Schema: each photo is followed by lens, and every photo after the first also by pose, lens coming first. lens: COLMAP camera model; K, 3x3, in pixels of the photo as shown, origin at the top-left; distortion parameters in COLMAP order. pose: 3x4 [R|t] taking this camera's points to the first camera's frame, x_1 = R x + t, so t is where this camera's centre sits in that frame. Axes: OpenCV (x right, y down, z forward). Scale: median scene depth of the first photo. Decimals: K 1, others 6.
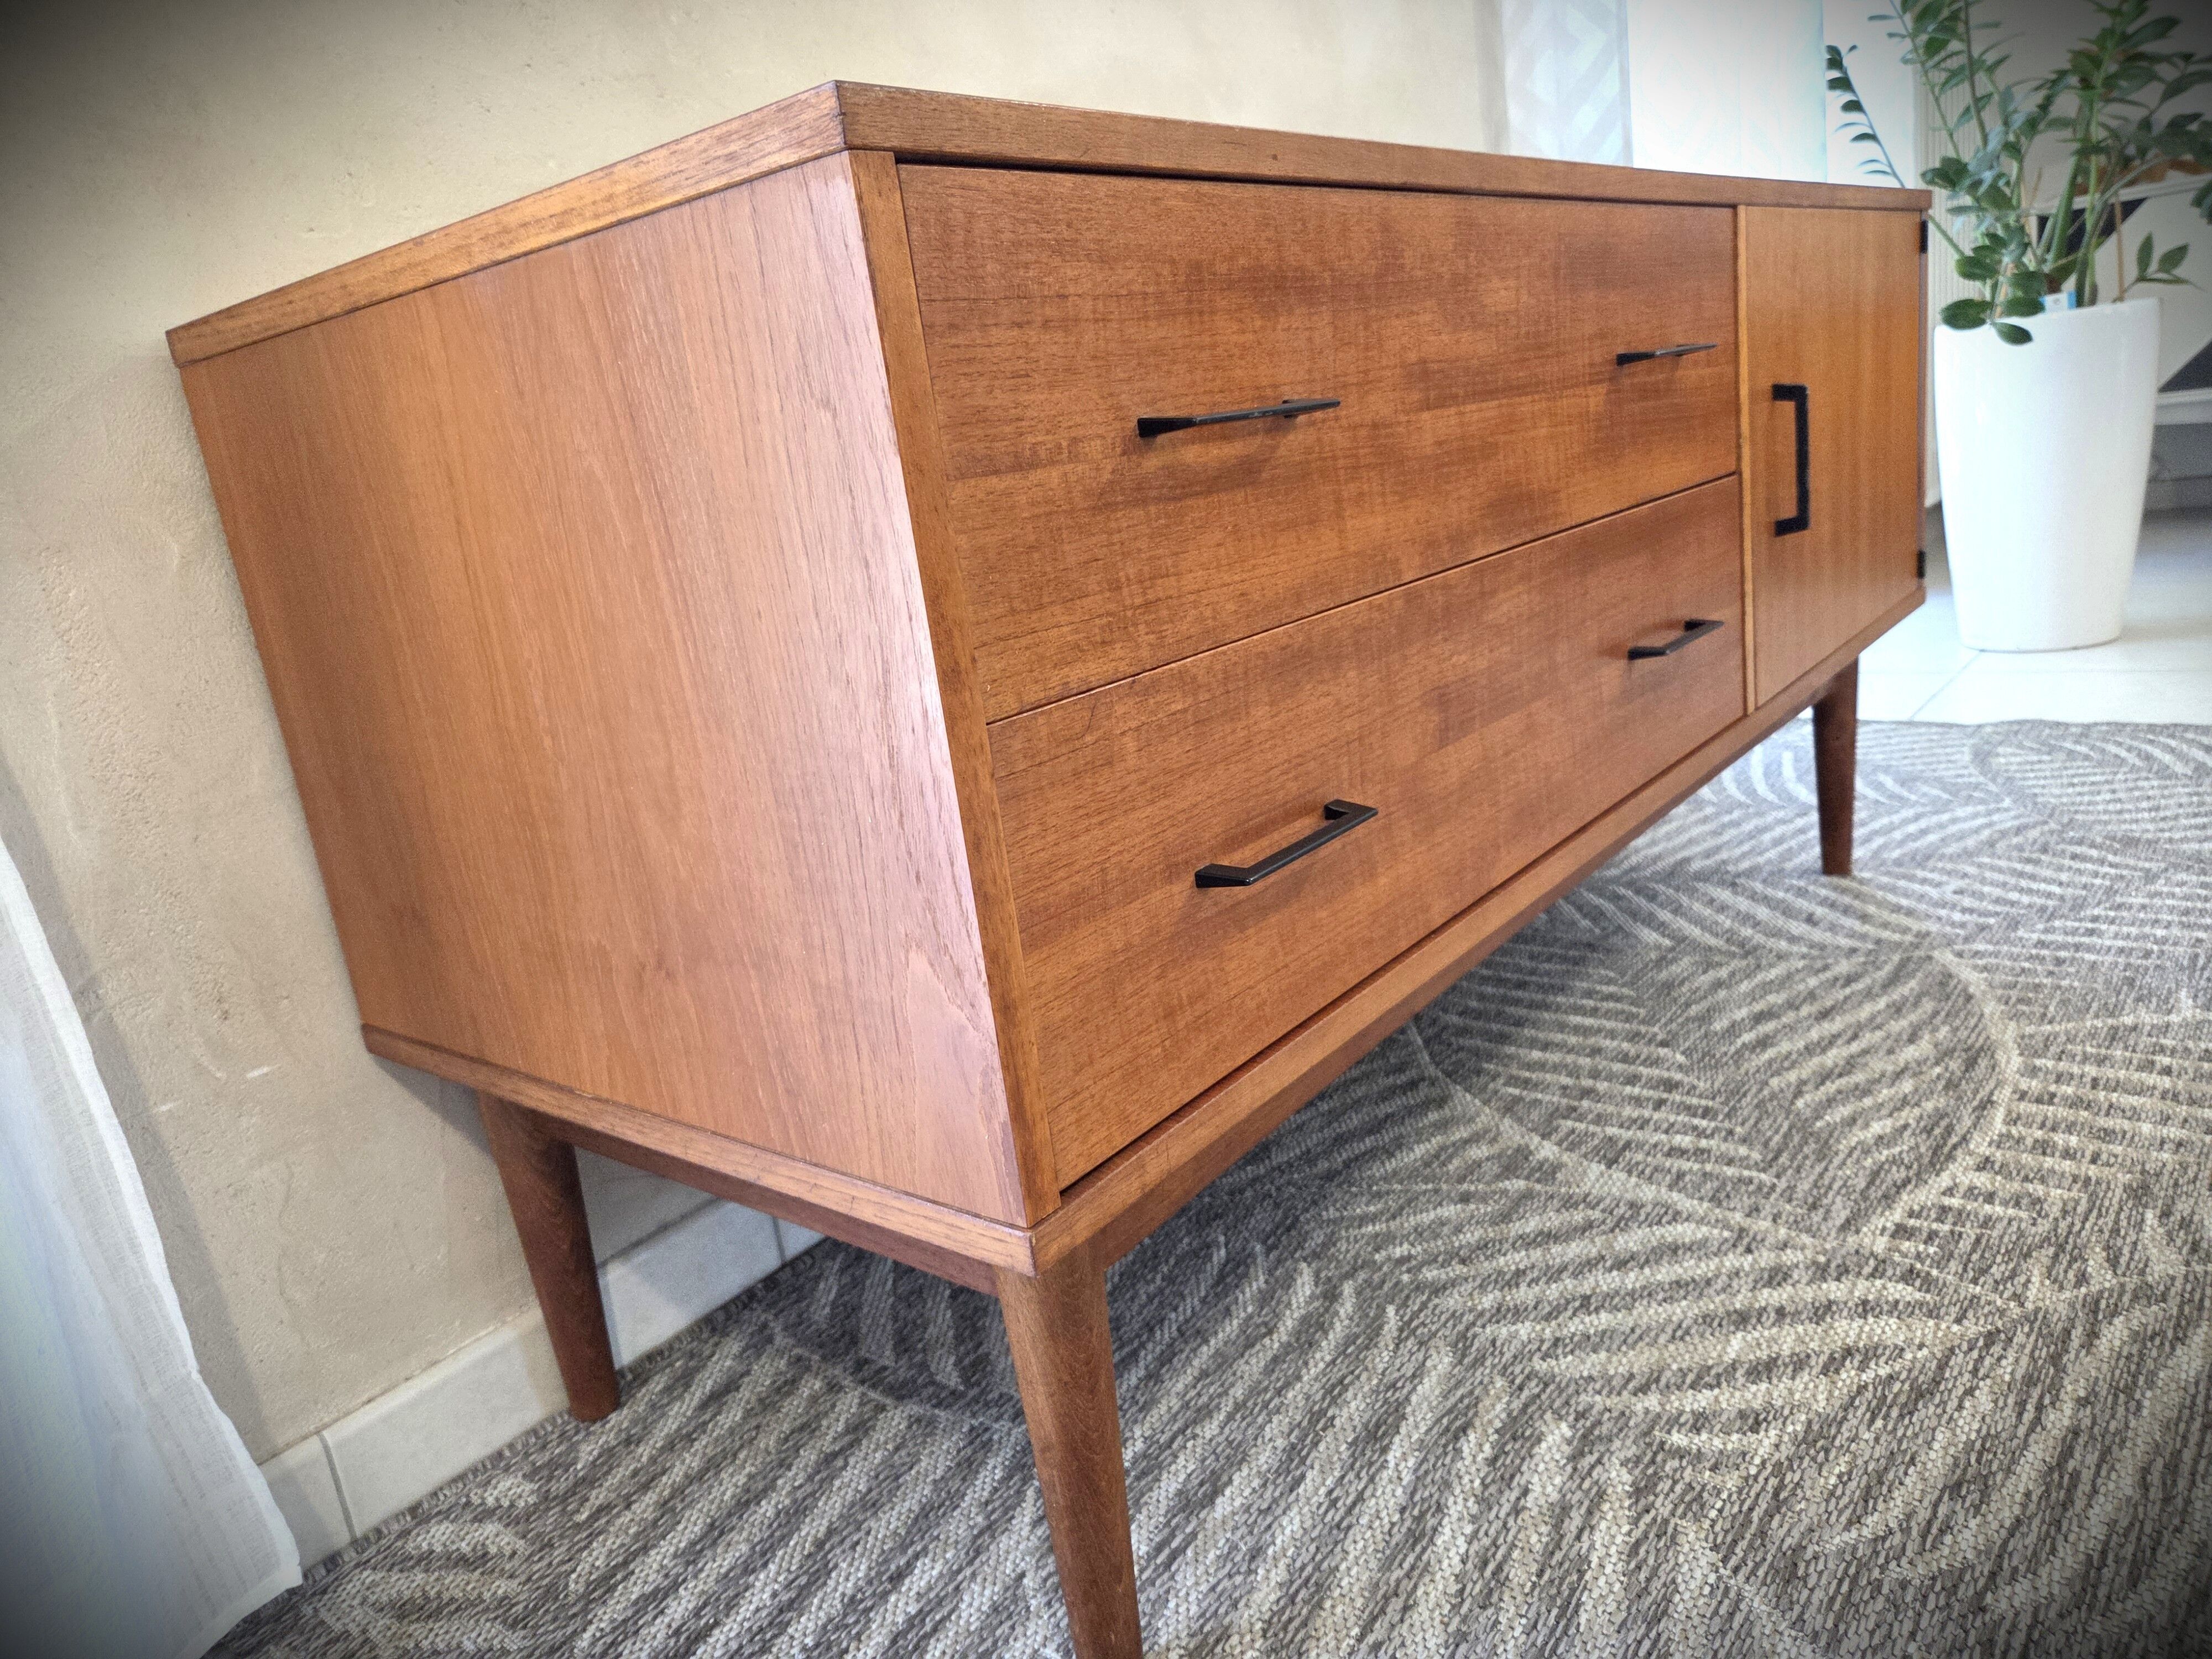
lens RADIAL K [[1497.3, 0, 1115.2], [0, 1497.3, 841.6], [0, 0, 1]] dist [0.062015, -0.049693]
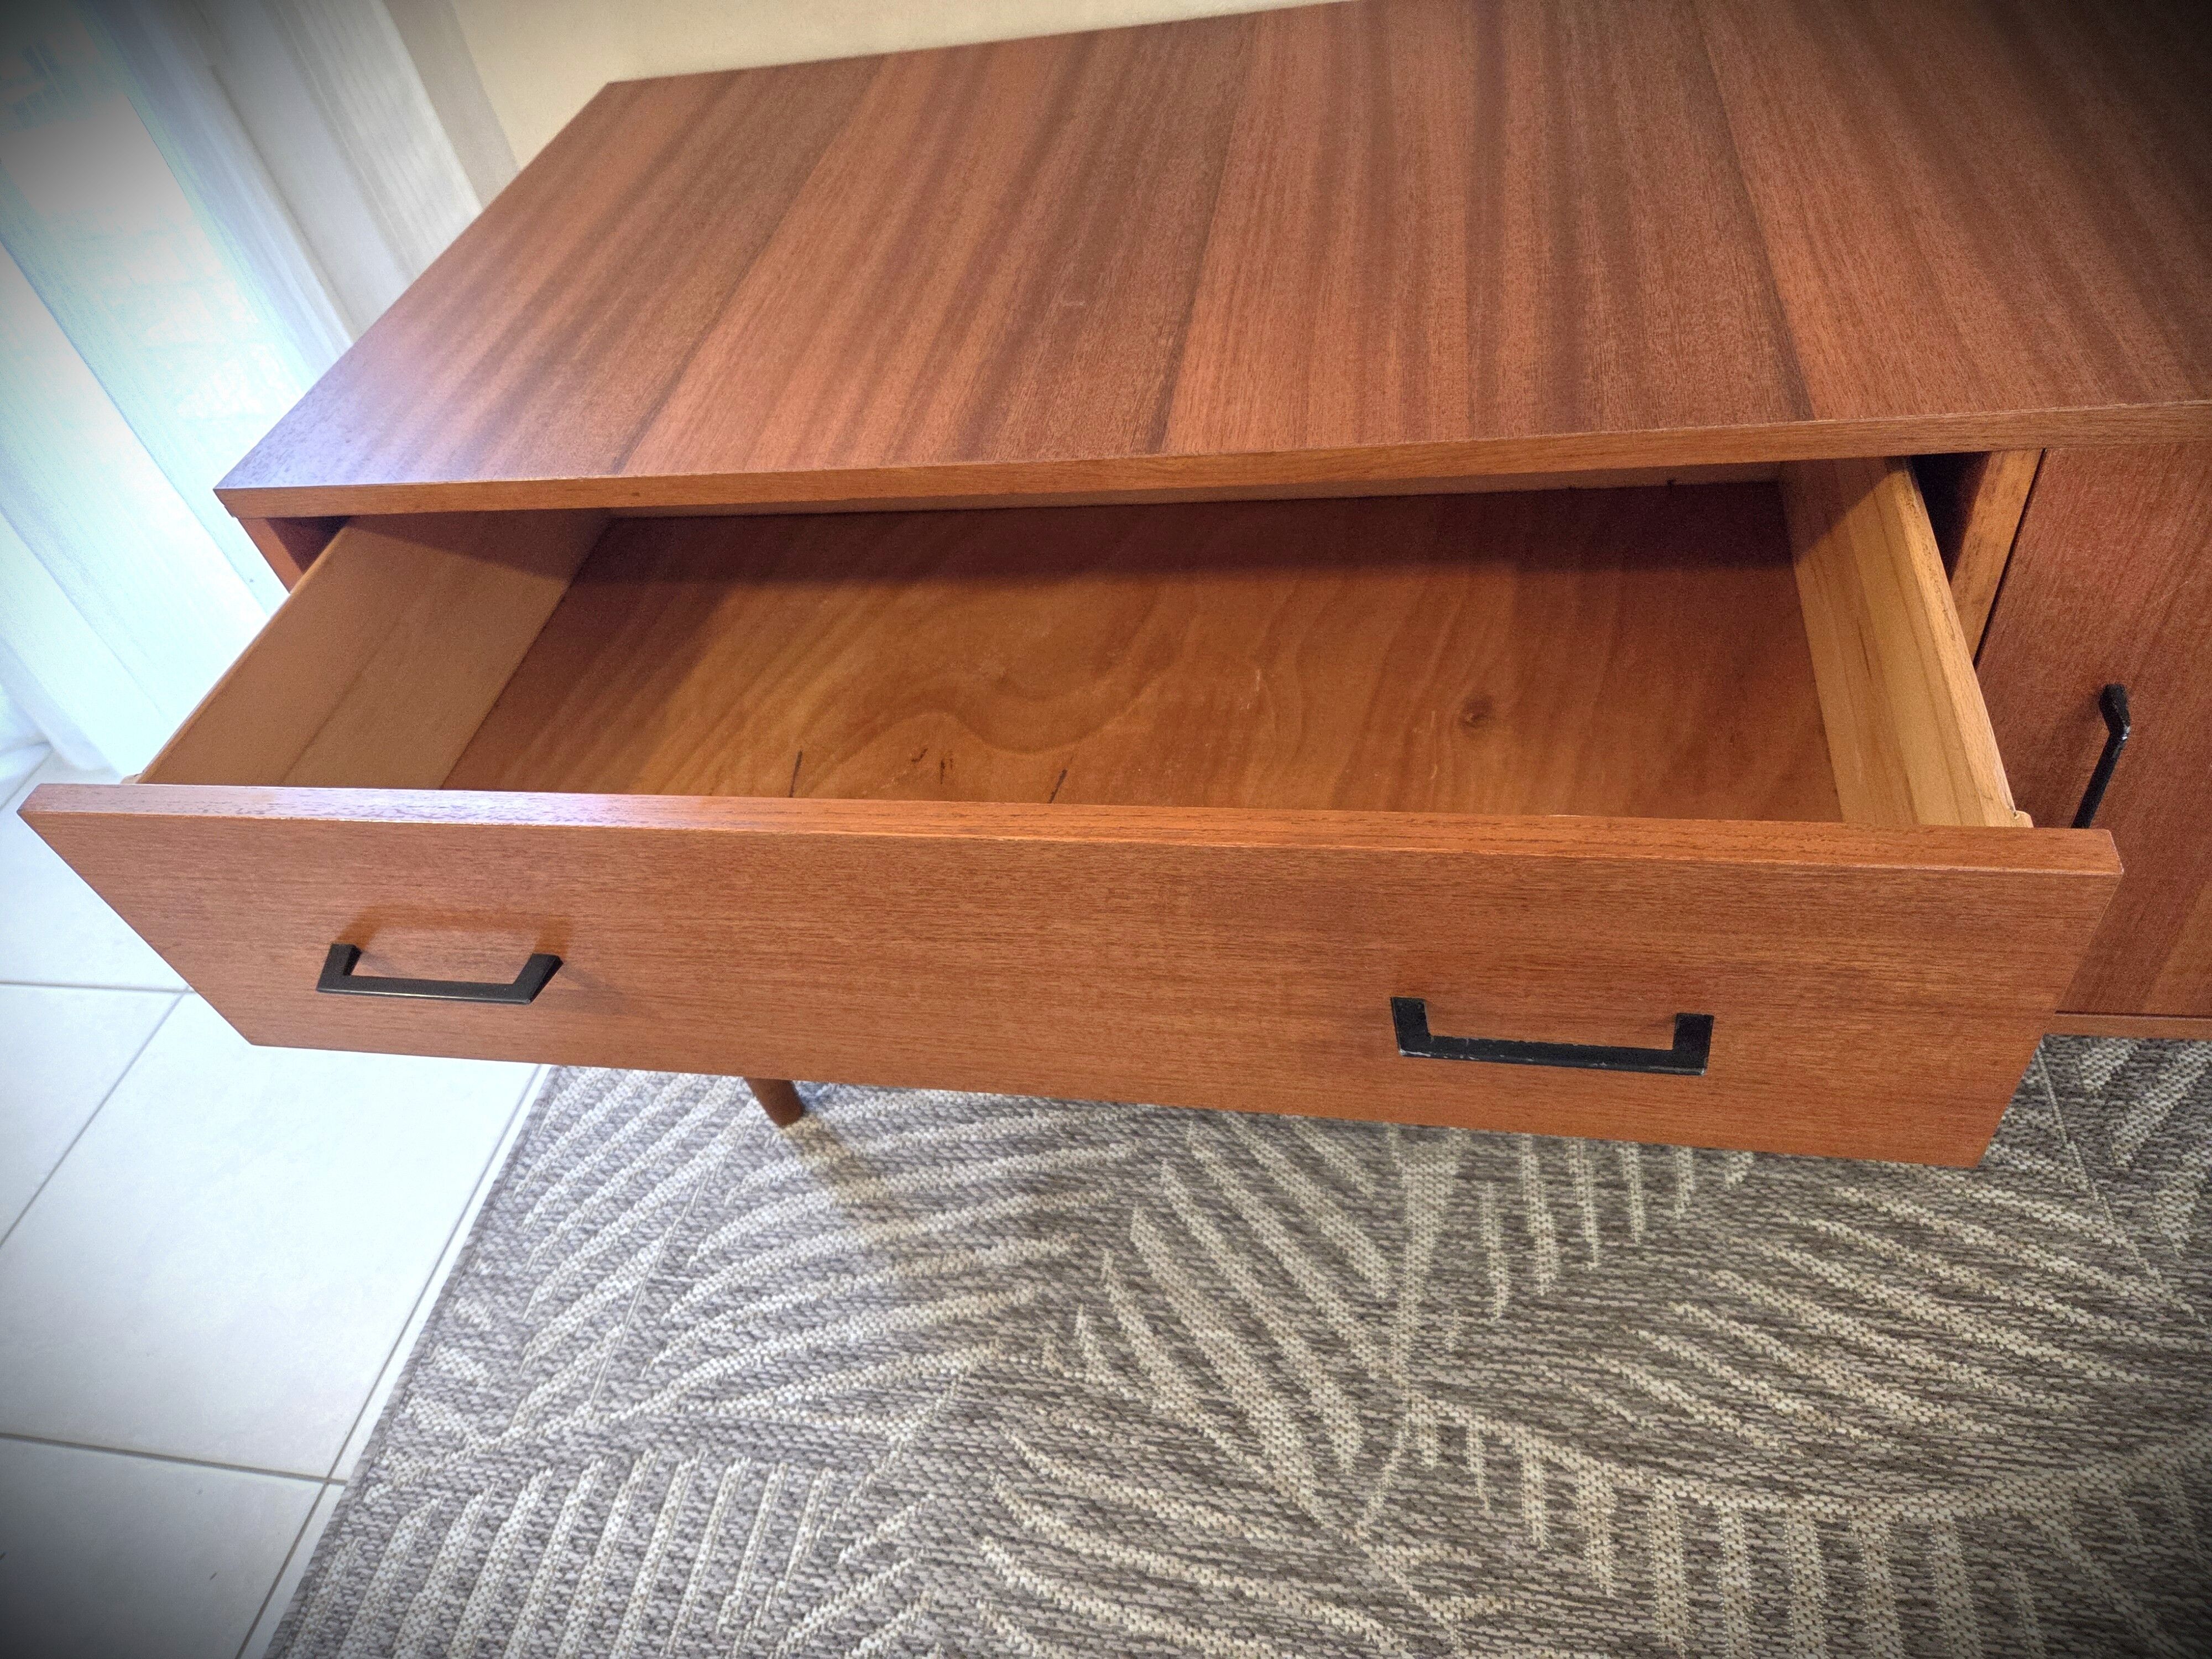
lens RADIAL K [[1497.3, 0, 1095.7], [0, 1497.3, 810.5], [0, 0, 1]] dist [0.062015, -0.049693]
pose [[0.494794, 0.657201, -0.568564, 0.732848], [-0.138144, 0.705431, 0.695186, -0.752594], [0.857960, -0.265430, 0.439832, 0.470273]]
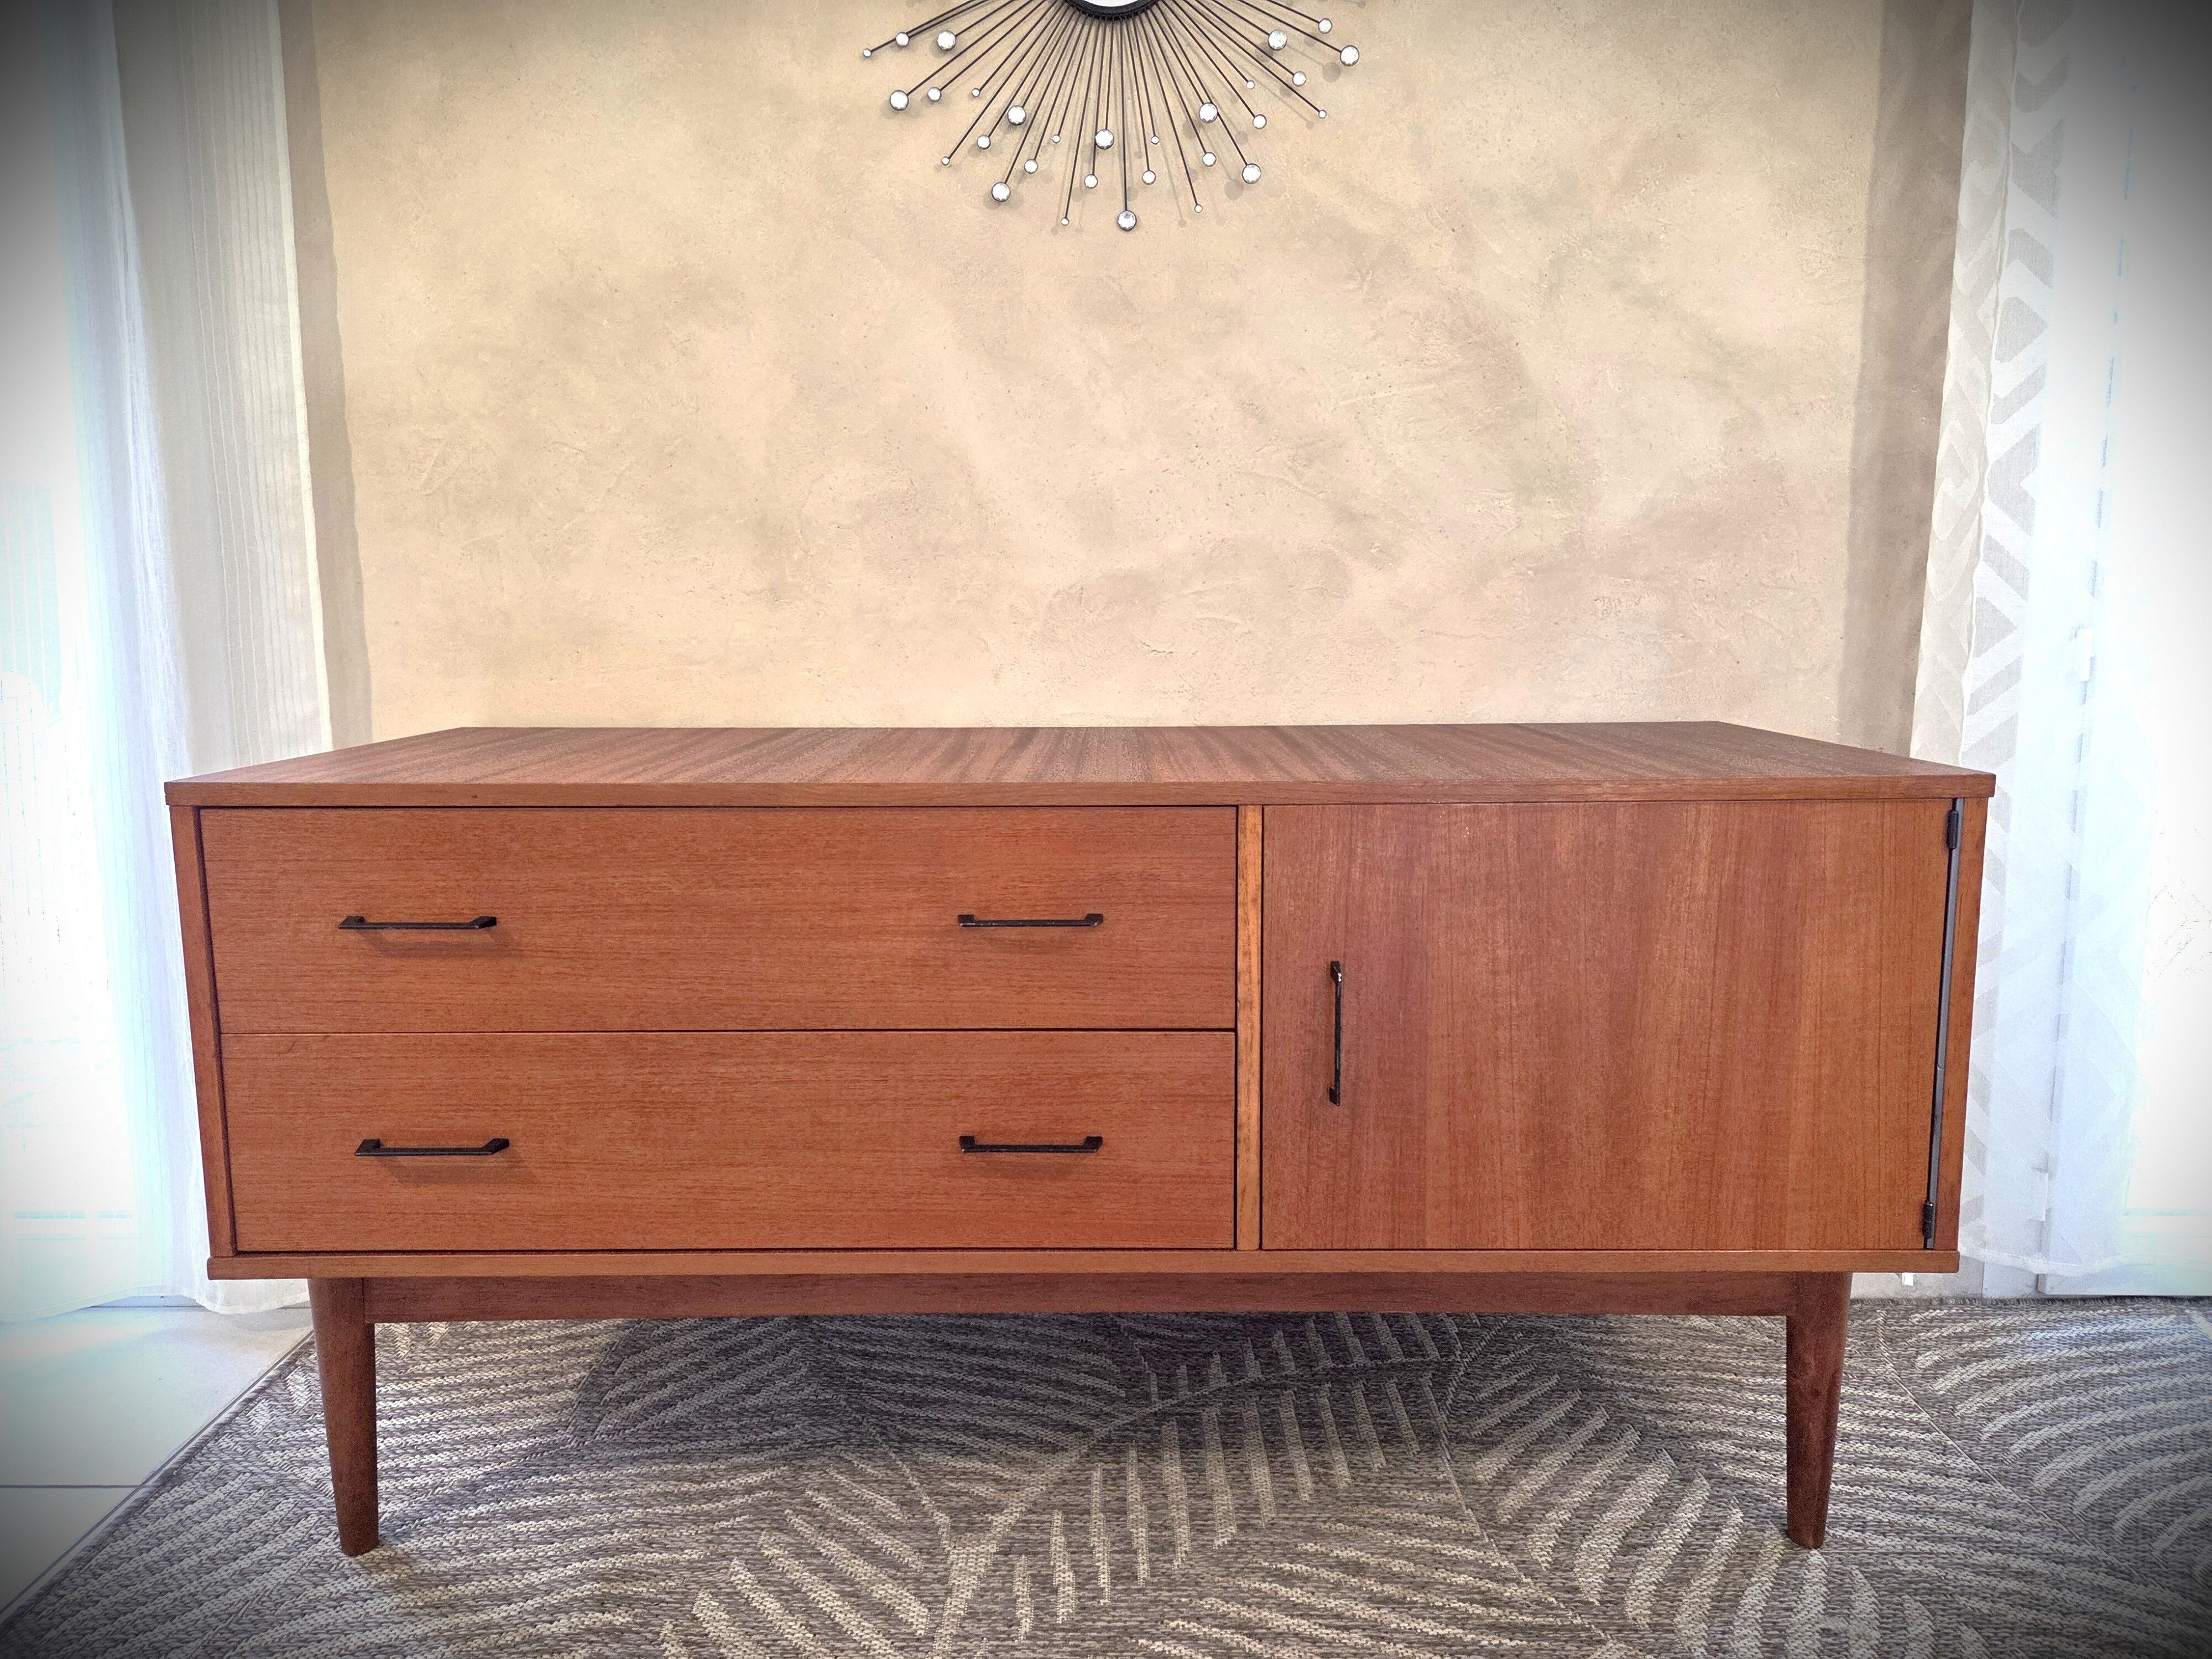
lens RADIAL K [[1497.3, 0, 1105.3], [0, 1497.3, 815.7], [0, 0, 1]] dist [0.062015, -0.049693]
pose [[0.617974, 0.237999, -0.749310, 1.319839], [-0.286038, 0.955824, 0.067691, -0.513006], [0.732319, 0.172500, 0.658751, 0.216615]]
